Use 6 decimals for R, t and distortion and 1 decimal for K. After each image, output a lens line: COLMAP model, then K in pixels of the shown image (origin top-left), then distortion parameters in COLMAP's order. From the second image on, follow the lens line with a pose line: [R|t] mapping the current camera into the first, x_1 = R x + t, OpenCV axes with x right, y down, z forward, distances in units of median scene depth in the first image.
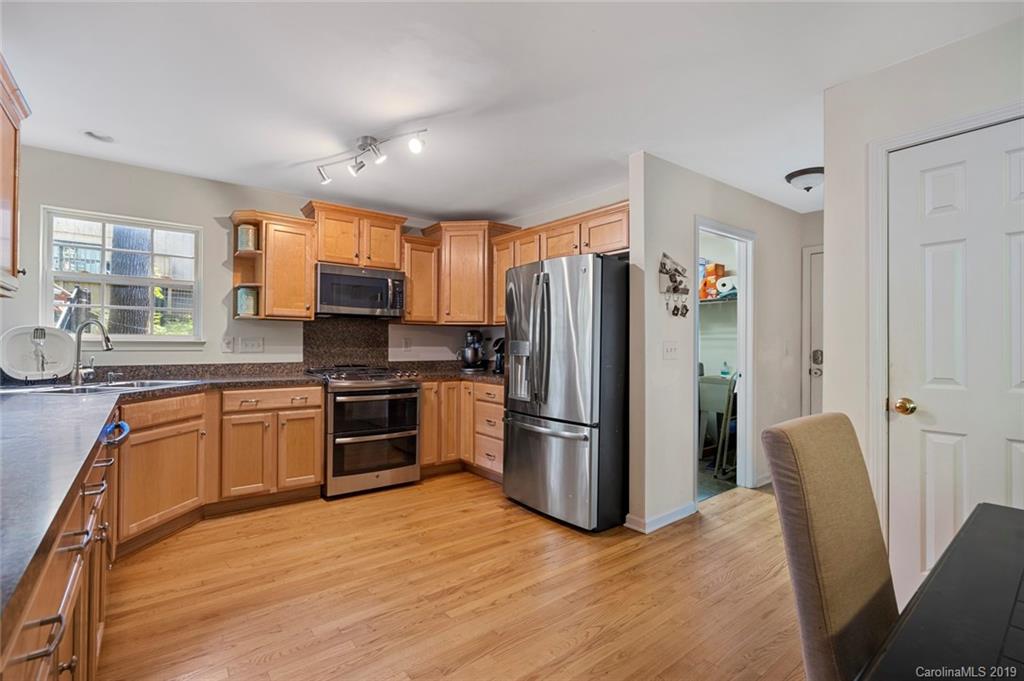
lens RADIAL K [[468.2, 0, 506.4], [0, 468.2, 341.9], [0, 0, 1]] dist [-0.002497, -0.000101]
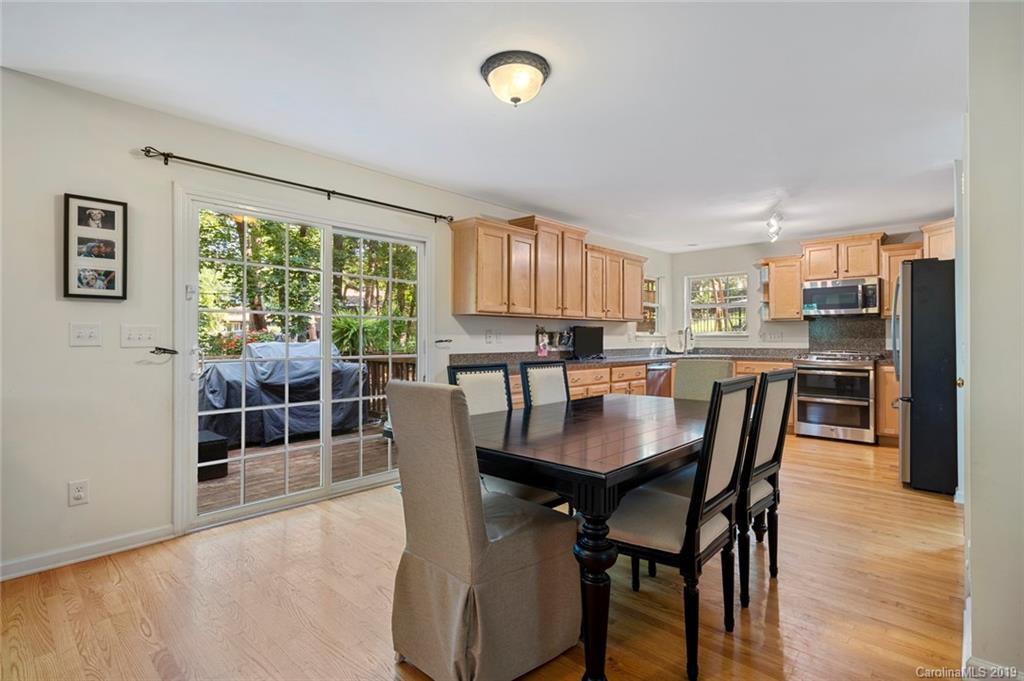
lens RADIAL K [[498.5, 0, 506.4], [0, 498.5, 336.5], [0, 0, 1]] dist [0.001266, 0.000052]
pose [[0.155405, -0.010044, -0.987800, 1.094500], [0.010180, 0.999911, -0.008566, 0.010803], [0.987798, -0.008725, 0.155493, -0.208715]]
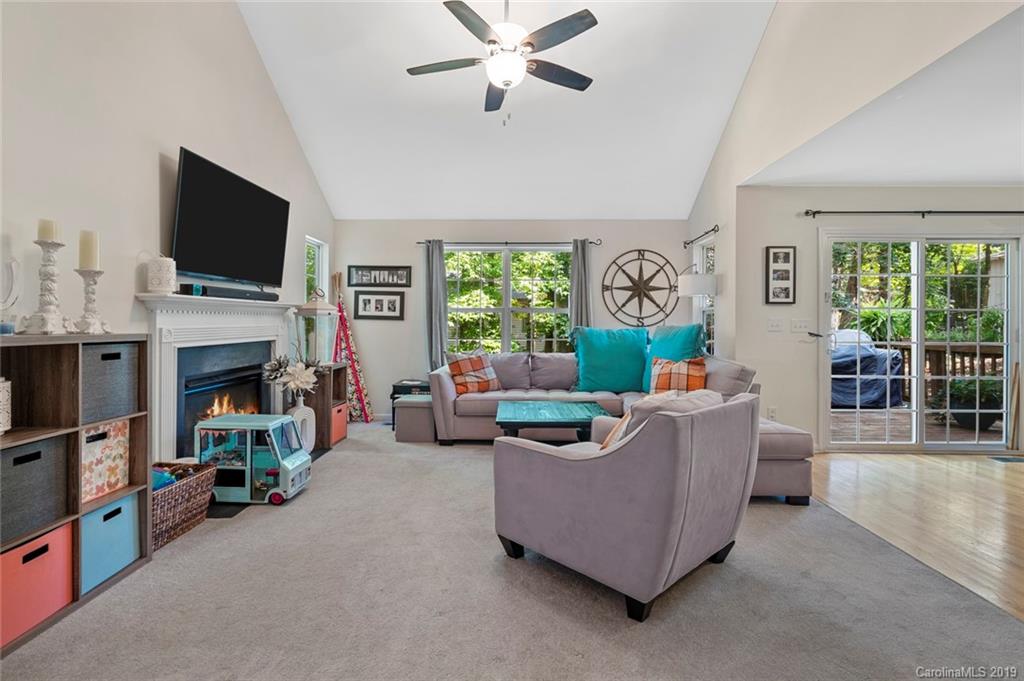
lens RADIAL K [[471.5, 0, 509.7], [0, 471.5, 323.2], [0, 0, 1]] dist [-0.002027, 0.000402]
pose [[-0.623609, -0.010433, -0.781667, 1.654885], [-0.002118, 0.999930, -0.011656, 0.007564], [0.781733, -0.005613, -0.623587, -0.482918]]
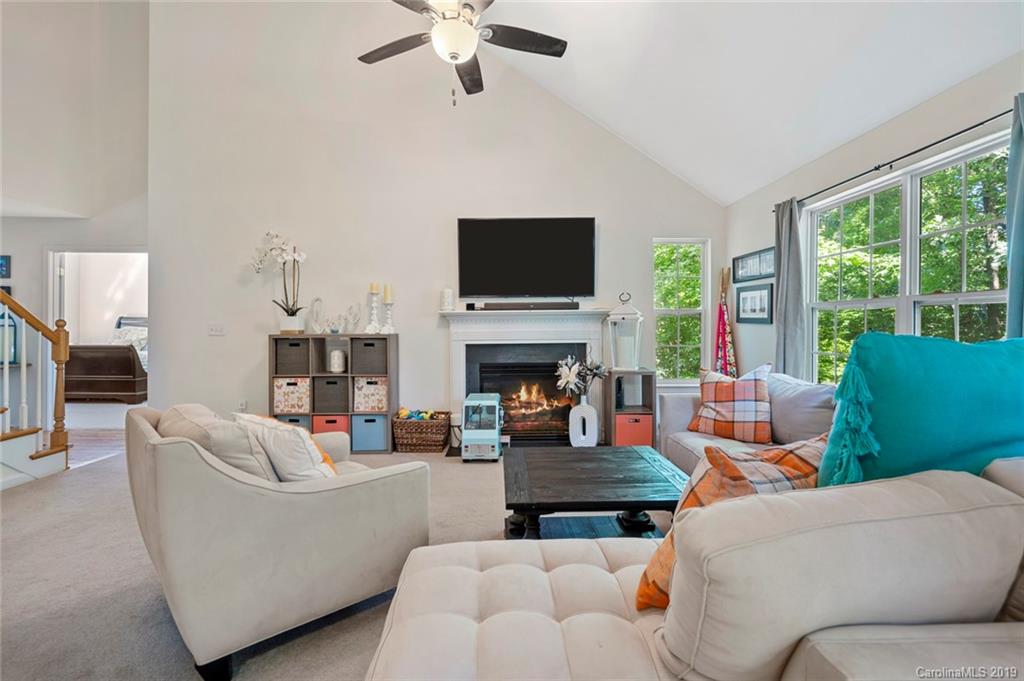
lens RADIAL K [[471.5, 0, 509.7], [0, 471.5, 323.2], [0, 0, 1]] dist [-0.002027, 0.000402]
pose [[-0.800102, -0.003011, 0.599857, 0.466860], [-0.008941, 0.999936, -0.006908, -0.008060], [-0.599798, -0.010890, -0.800078, -0.473362]]
